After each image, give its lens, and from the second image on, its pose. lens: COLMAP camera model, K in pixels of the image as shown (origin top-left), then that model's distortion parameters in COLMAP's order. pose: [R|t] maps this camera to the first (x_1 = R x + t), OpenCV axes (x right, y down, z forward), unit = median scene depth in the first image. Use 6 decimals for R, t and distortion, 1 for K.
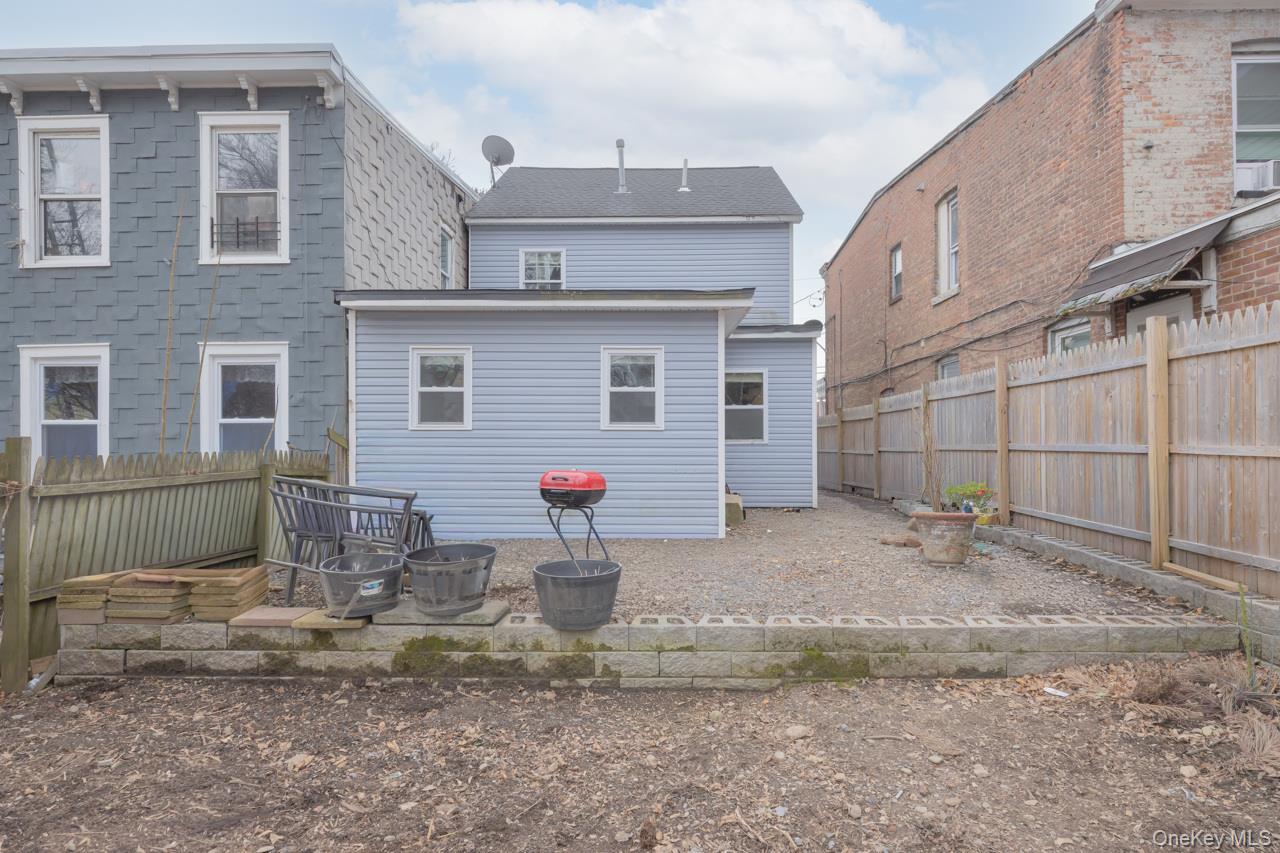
lens RADIAL K [[618.0, 0, 649.5], [0, 618.0, 433.0], [0, 0, 1]] dist [-0.000791, 0.001635]
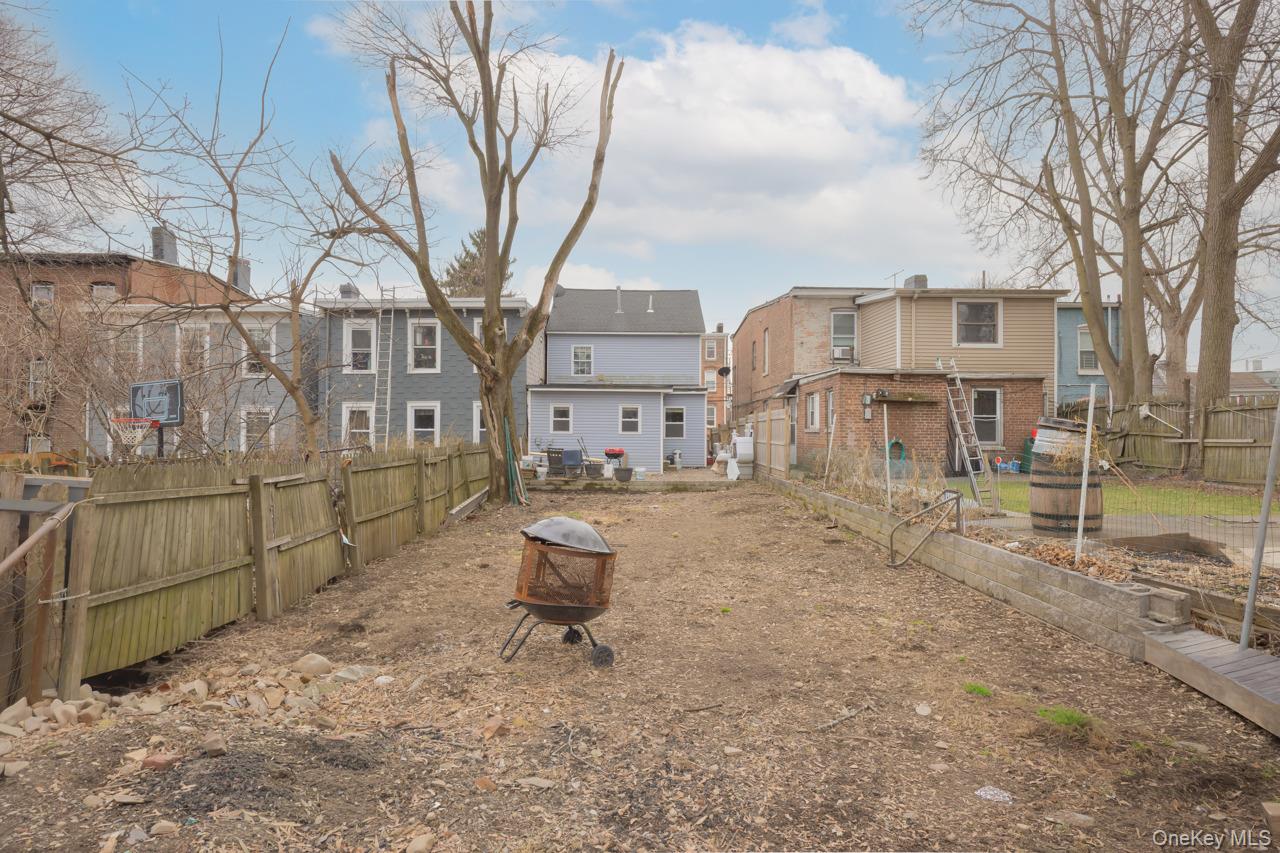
lens RADIAL K [[618.0, 0, 638.9], [0, 618.0, 428.2], [0, 0, 1]] dist [-0.000791, 0.001635]
pose [[0.999351, 0.008649, 0.034957, -0.084512], [-0.008873, 0.999941, 0.006256, -0.049647], [-0.034901, -0.006562, 0.999369, -1.785729]]
